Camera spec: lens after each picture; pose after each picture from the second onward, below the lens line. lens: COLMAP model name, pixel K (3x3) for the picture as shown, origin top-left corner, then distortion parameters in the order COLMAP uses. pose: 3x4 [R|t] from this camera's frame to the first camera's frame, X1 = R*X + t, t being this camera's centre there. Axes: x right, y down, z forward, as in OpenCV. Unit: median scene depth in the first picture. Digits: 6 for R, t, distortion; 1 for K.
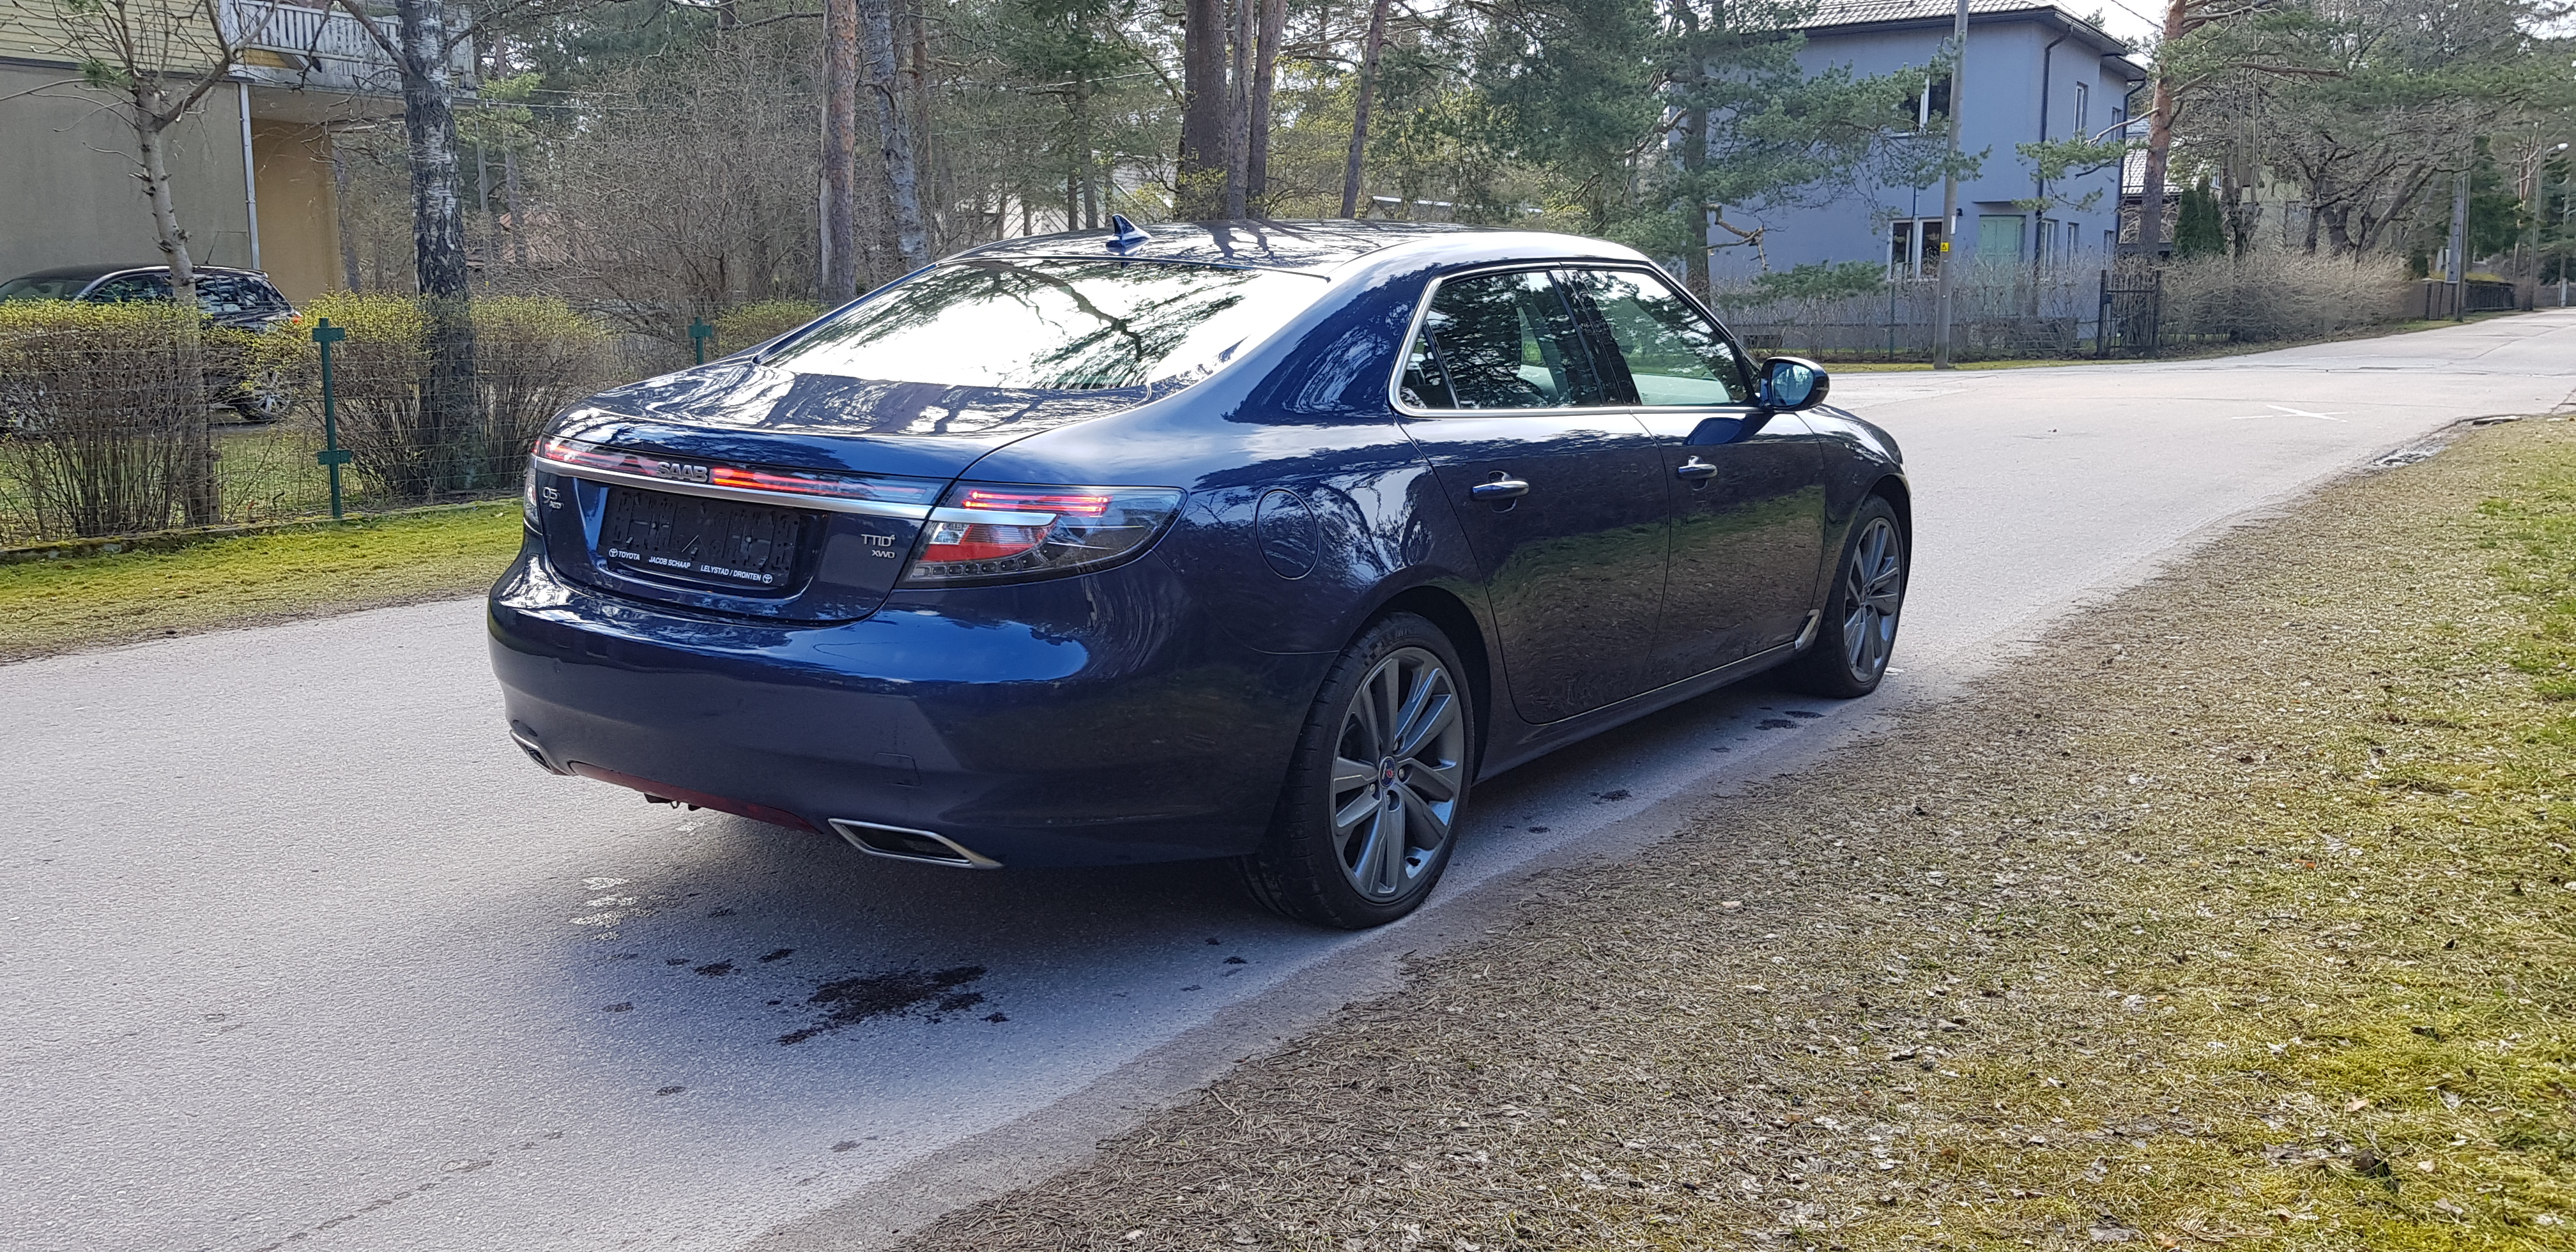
lens RADIAL K [[1880.1, 0, 1285.2], [0, 1880.1, 631.2], [0, 0, 1]] dist [0.009944, -0.005233]
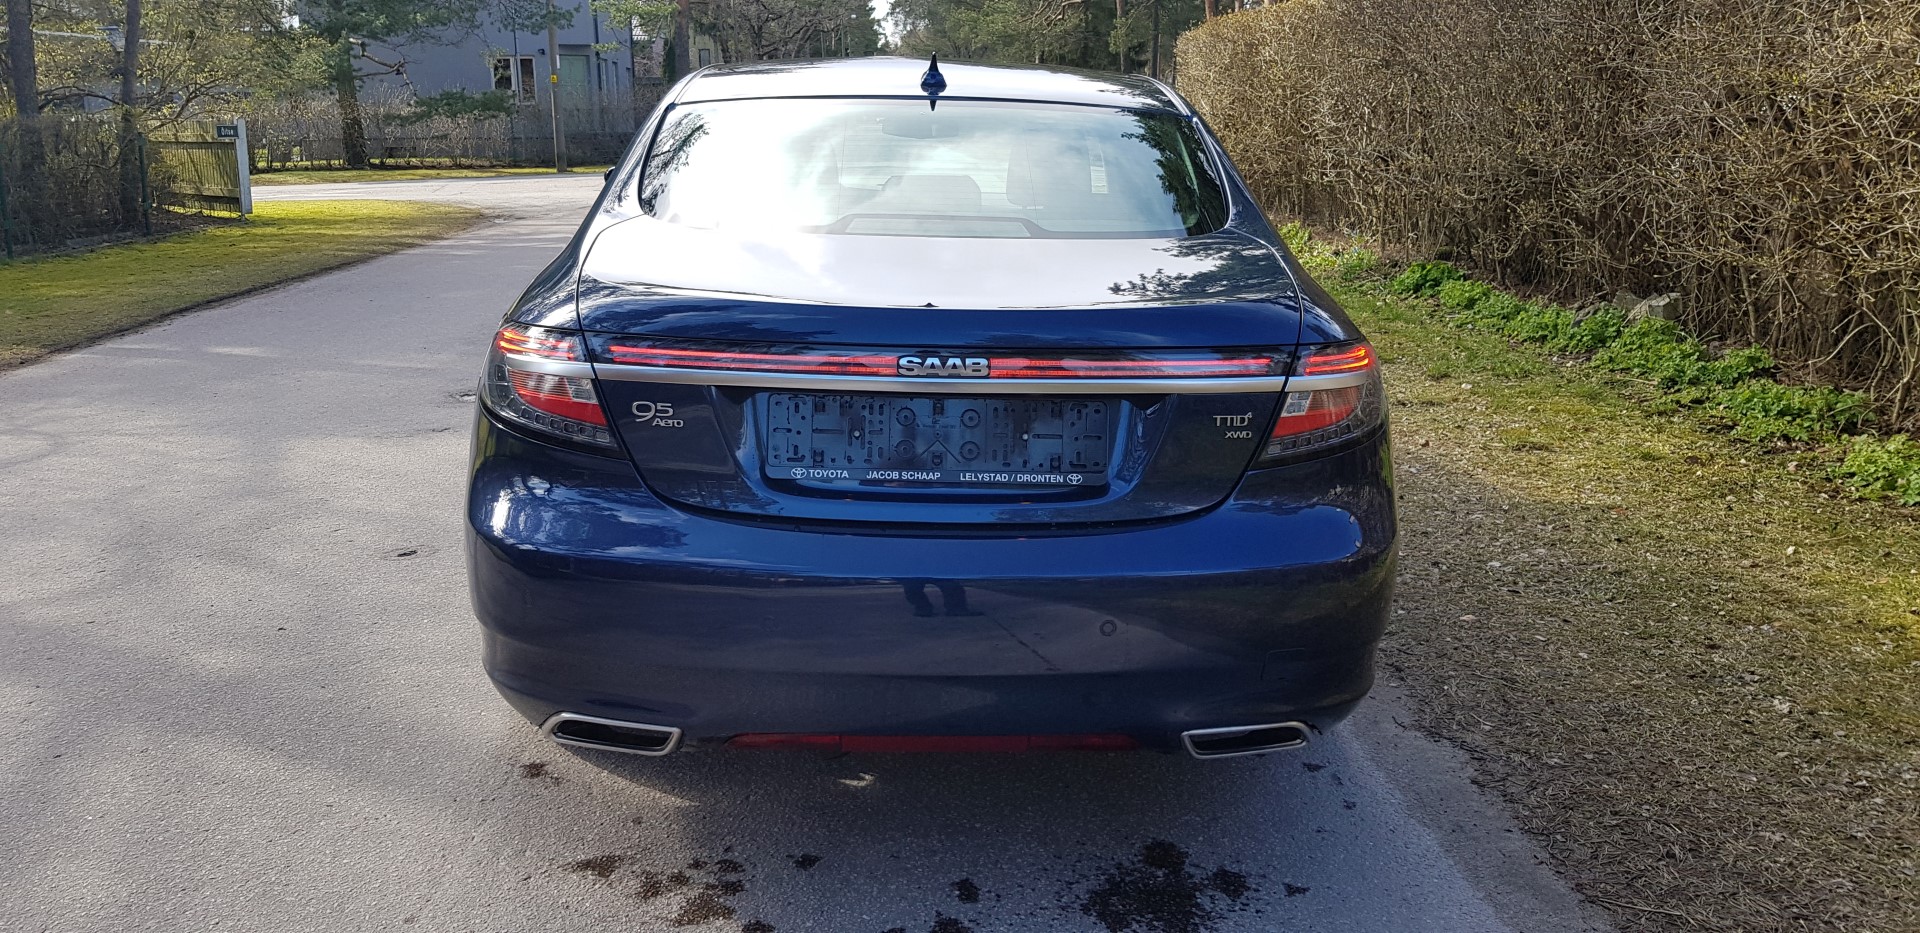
lens RADIAL K [[1401.4, 0, 958.4], [0, 1401.4, 464.2], [0, 0, 1]] dist [0.009944, -0.005233]
pose [[0.811238, -0.139476, 0.567837, -0.657017], [0.100905, 0.989958, 0.099004, -0.099729], [-0.575943, -0.023018, 0.817166, 0.491064]]
